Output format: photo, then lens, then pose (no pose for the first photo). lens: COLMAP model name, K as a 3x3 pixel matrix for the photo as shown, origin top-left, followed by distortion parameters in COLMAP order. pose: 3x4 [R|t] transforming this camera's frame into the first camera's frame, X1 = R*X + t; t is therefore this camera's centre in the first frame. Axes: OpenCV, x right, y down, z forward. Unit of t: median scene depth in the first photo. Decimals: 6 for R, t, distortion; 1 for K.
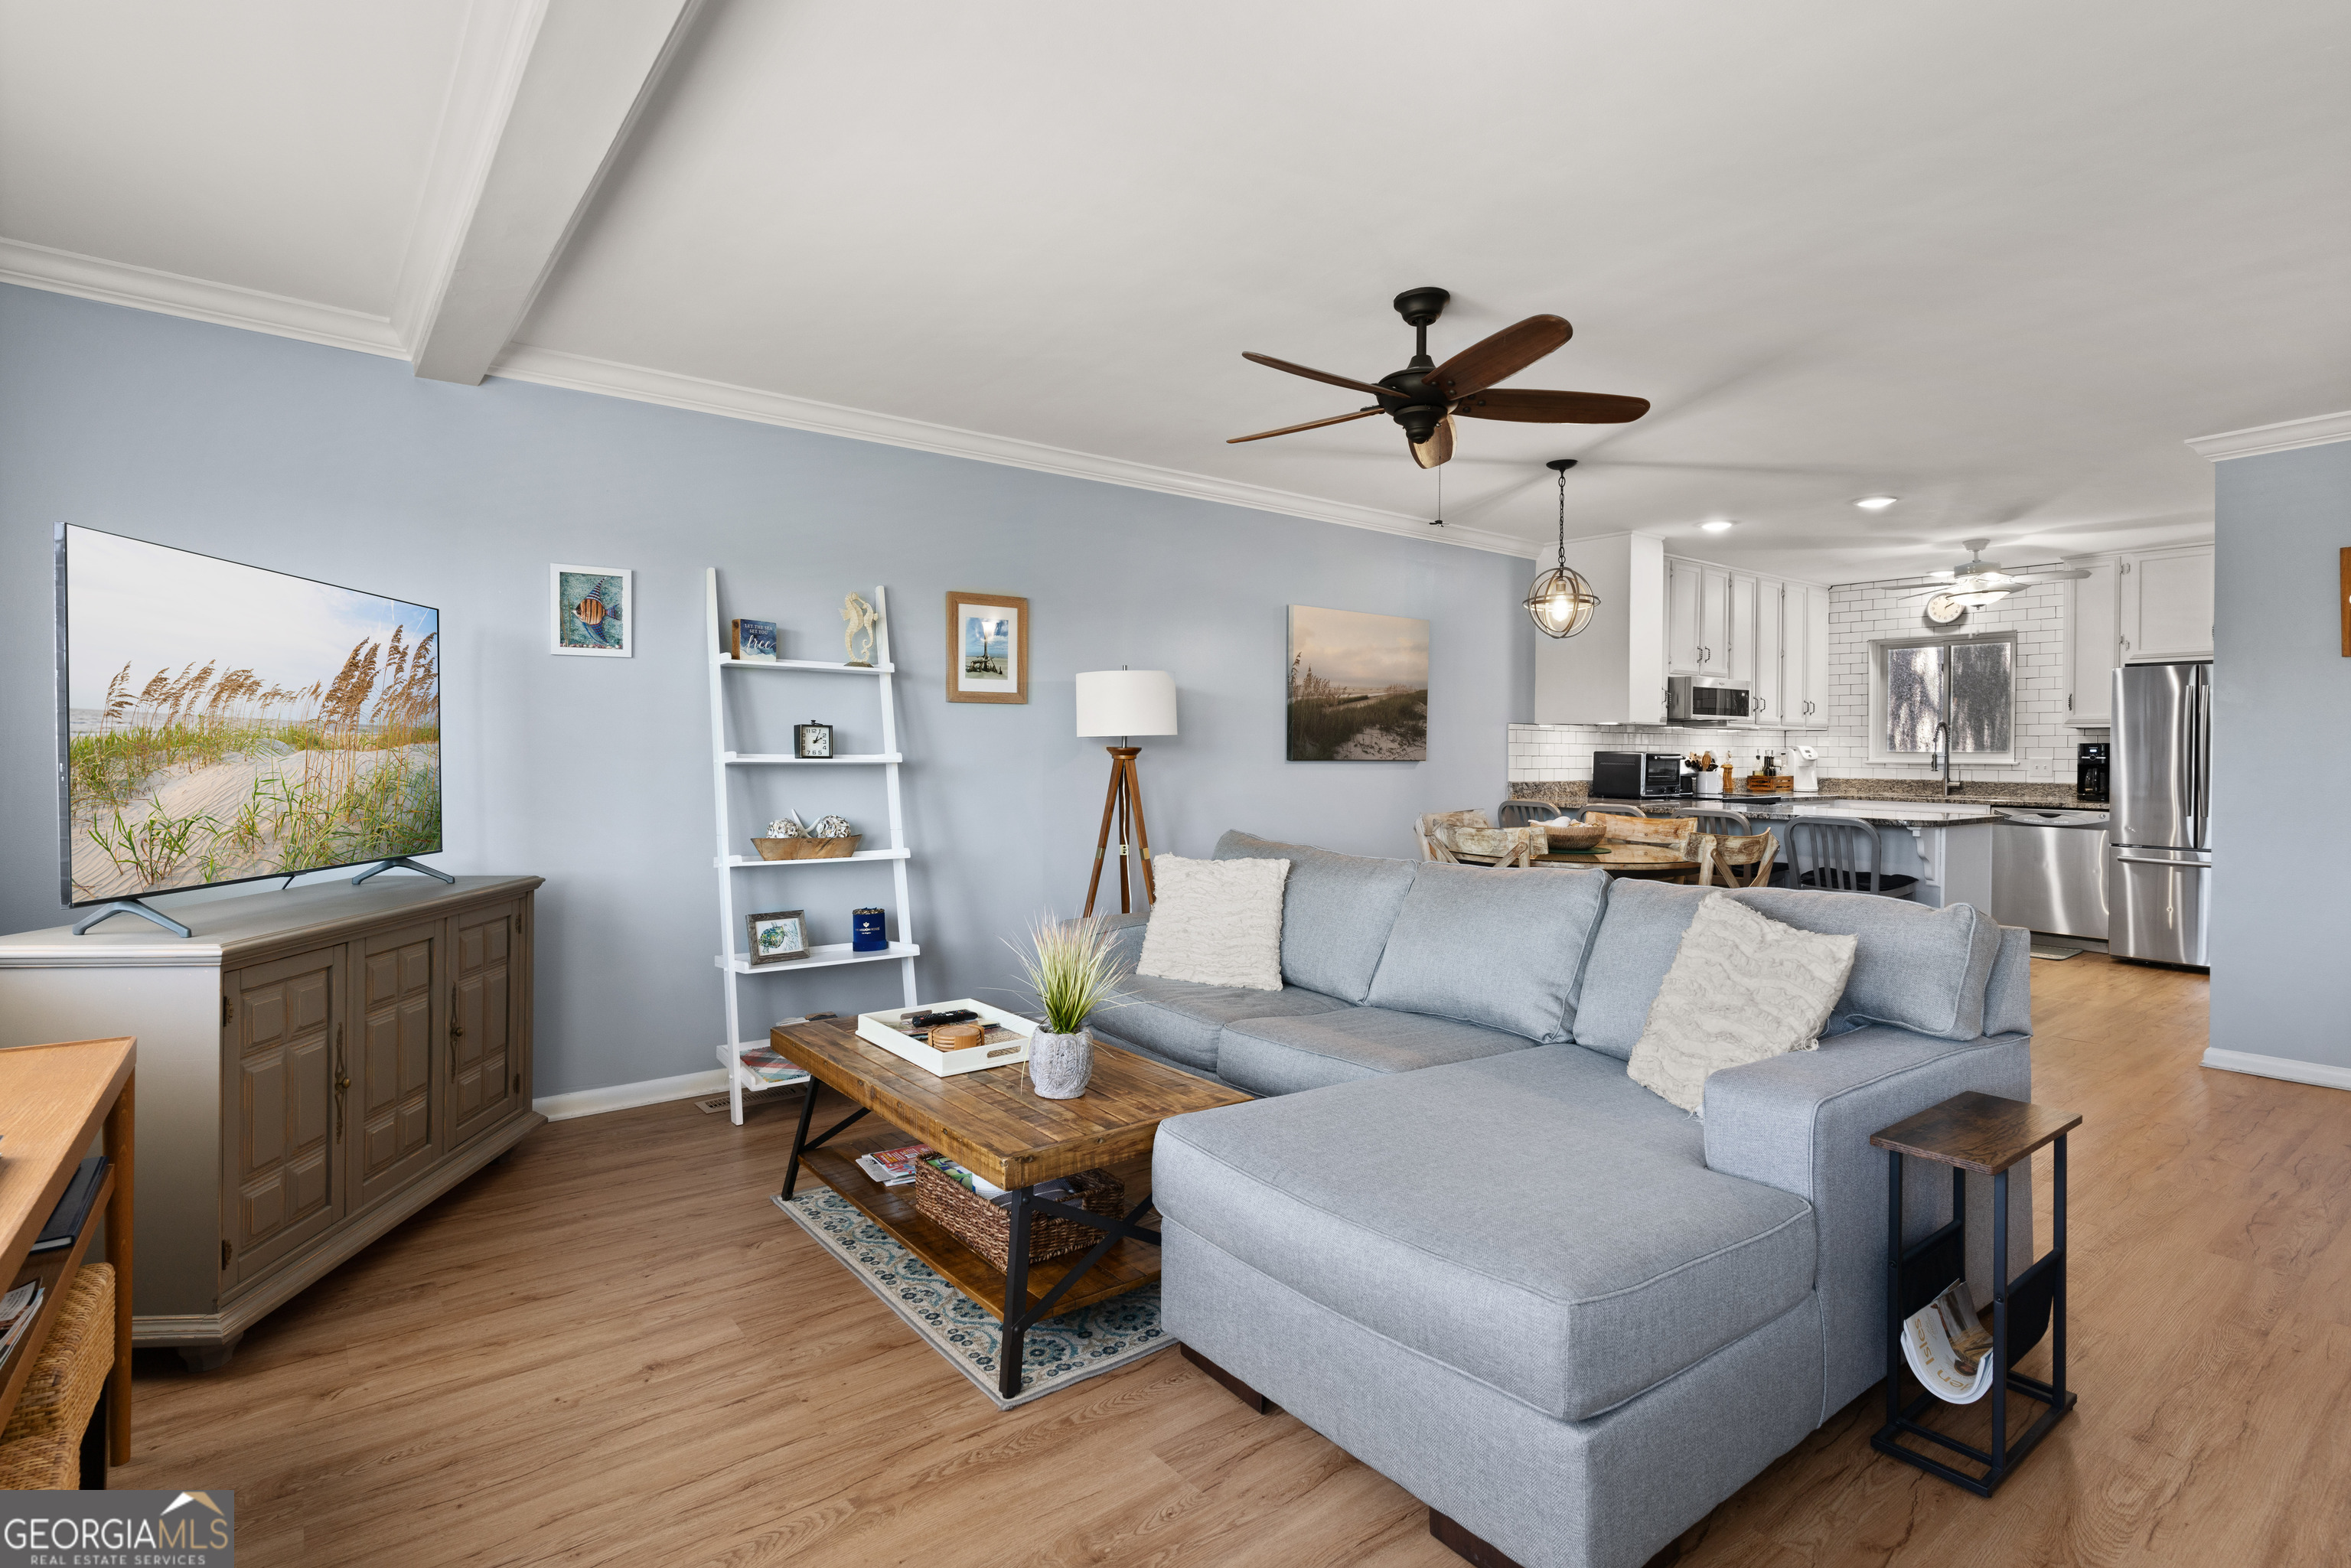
lens RADIAL K [[1135.5, 0, 1175.8], [0, 1135.5, 777.0], [0, 0, 1]] dist [0.004907, -0.000333]
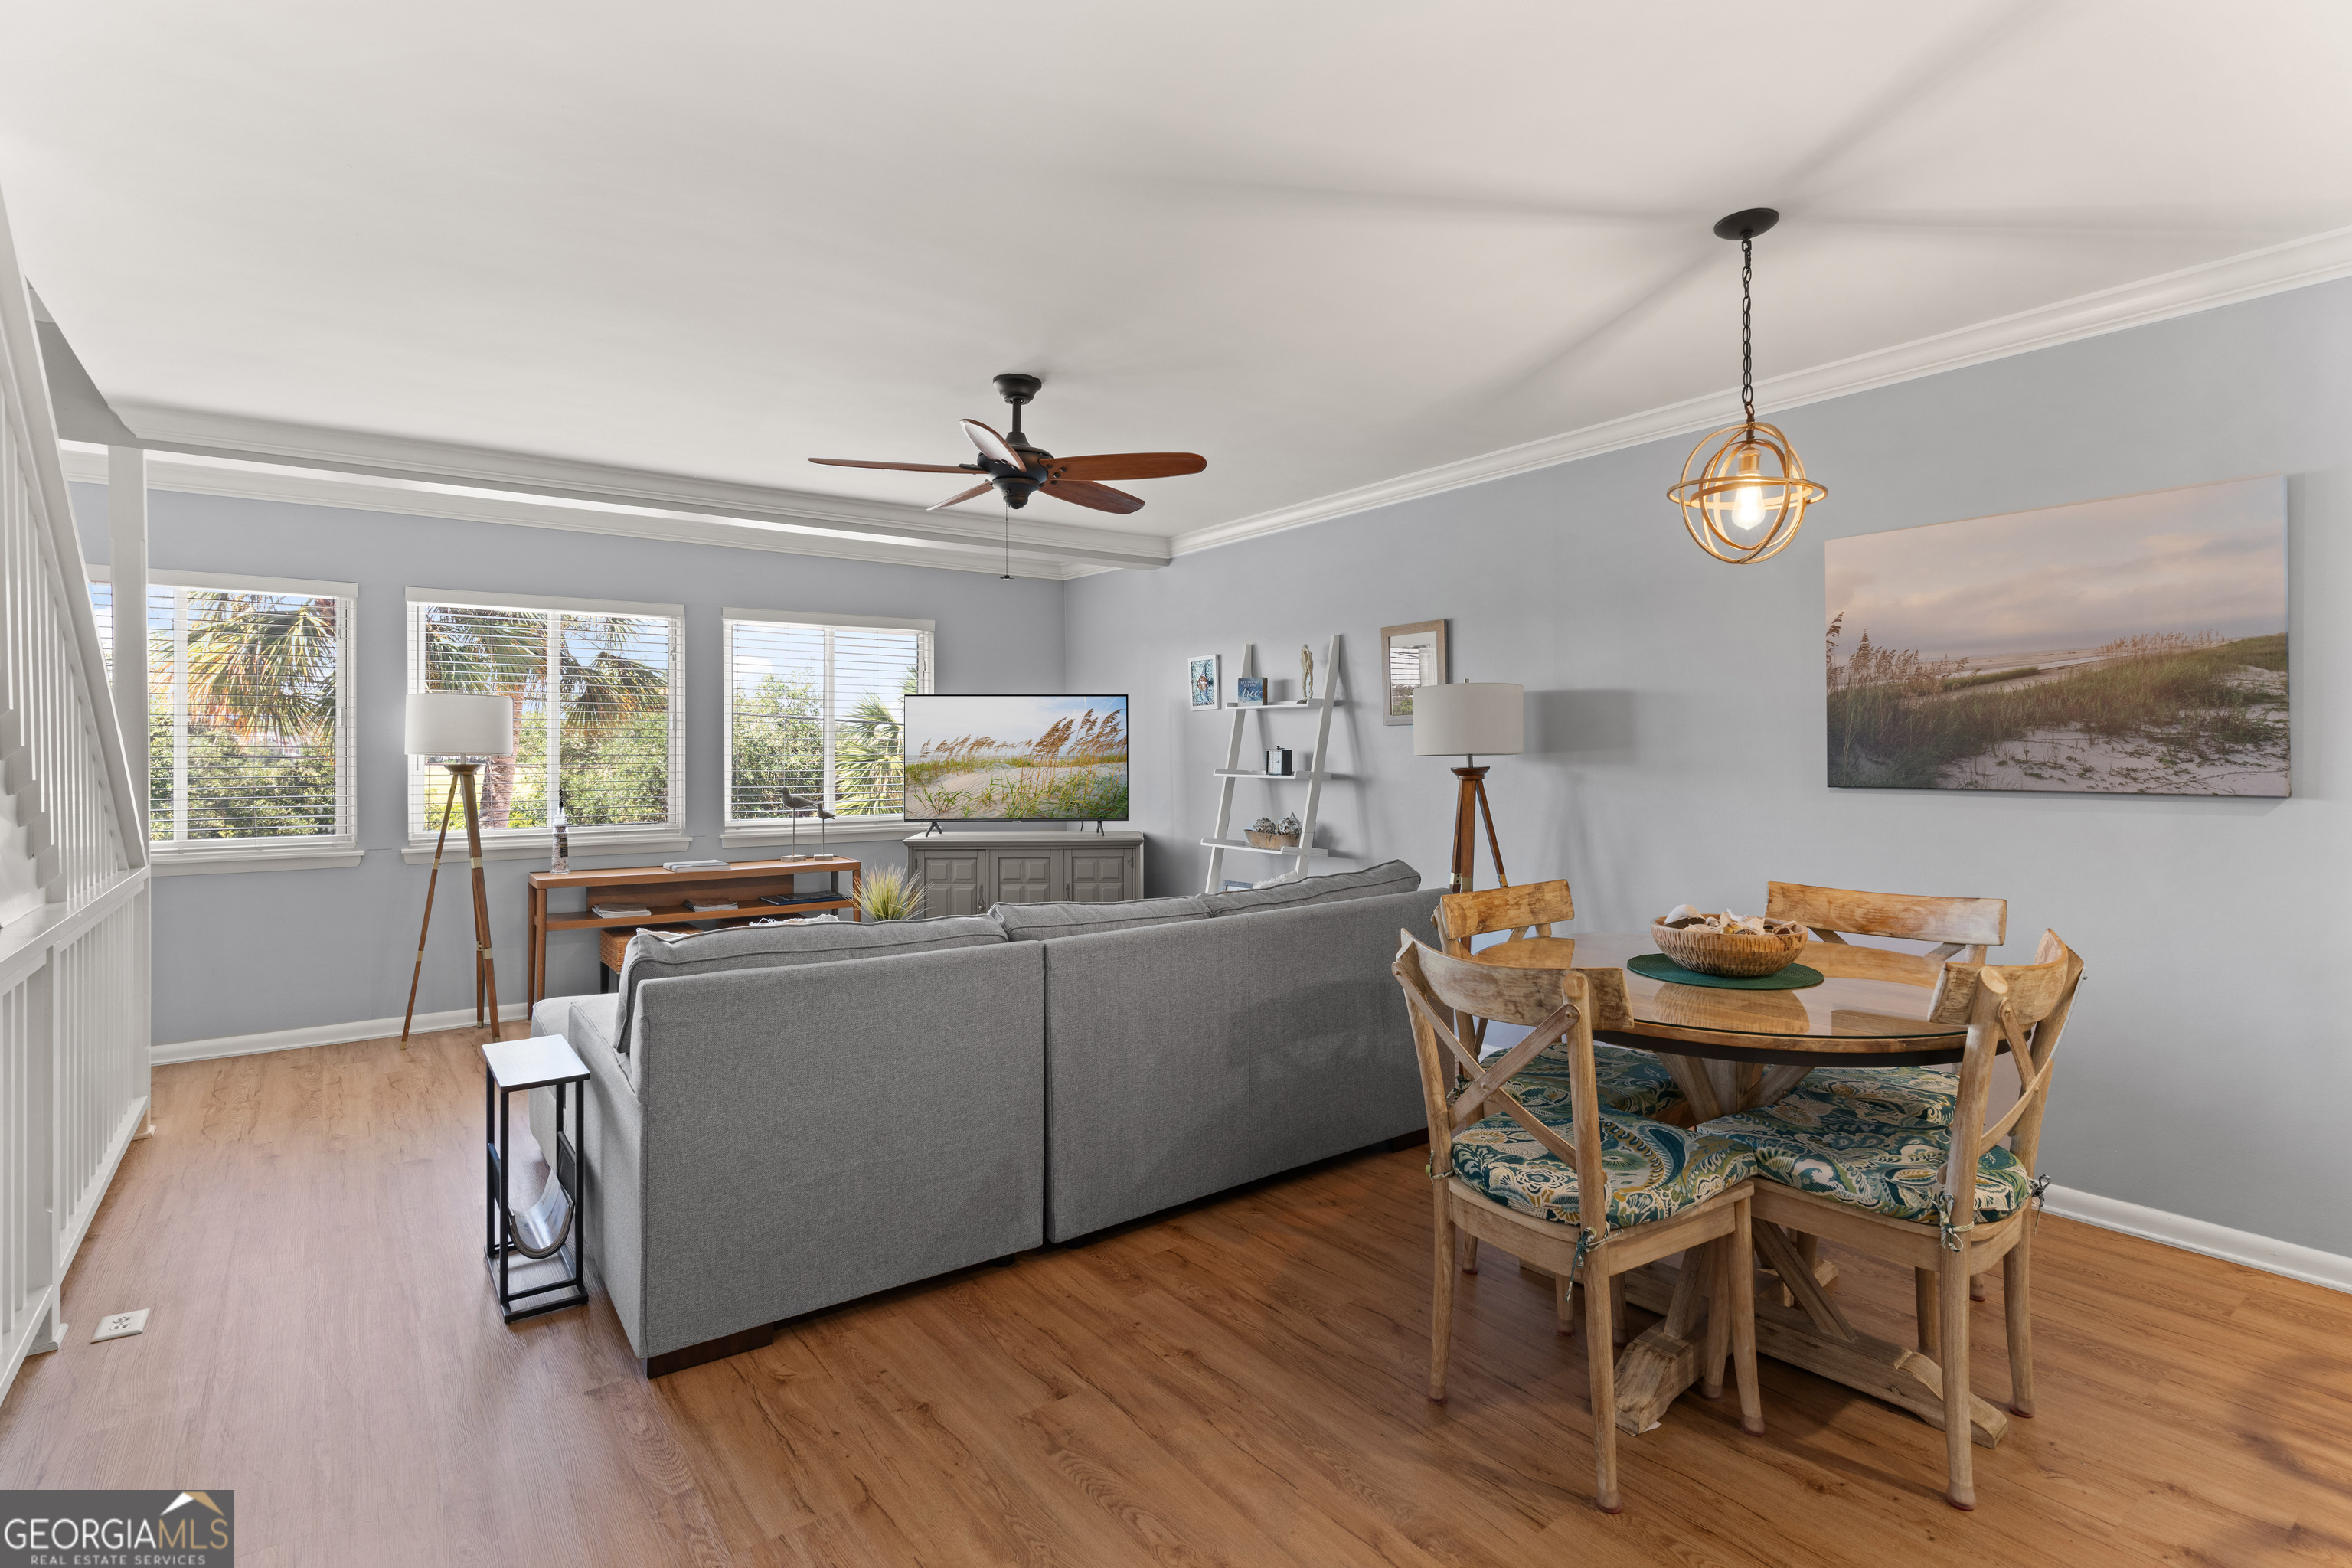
lens RADIAL K [[1136.0, 0, 1184.7], [0, 1136.0, 768.7], [0, 0, 1]] dist [0.004907, -0.000333]
pose [[-0.057619, 0.015253, -0.998222, 1.511520], [-0.014593, 0.999764, 0.016119, -0.059476], [0.998232, 0.015495, -0.057383, 1.355083]]
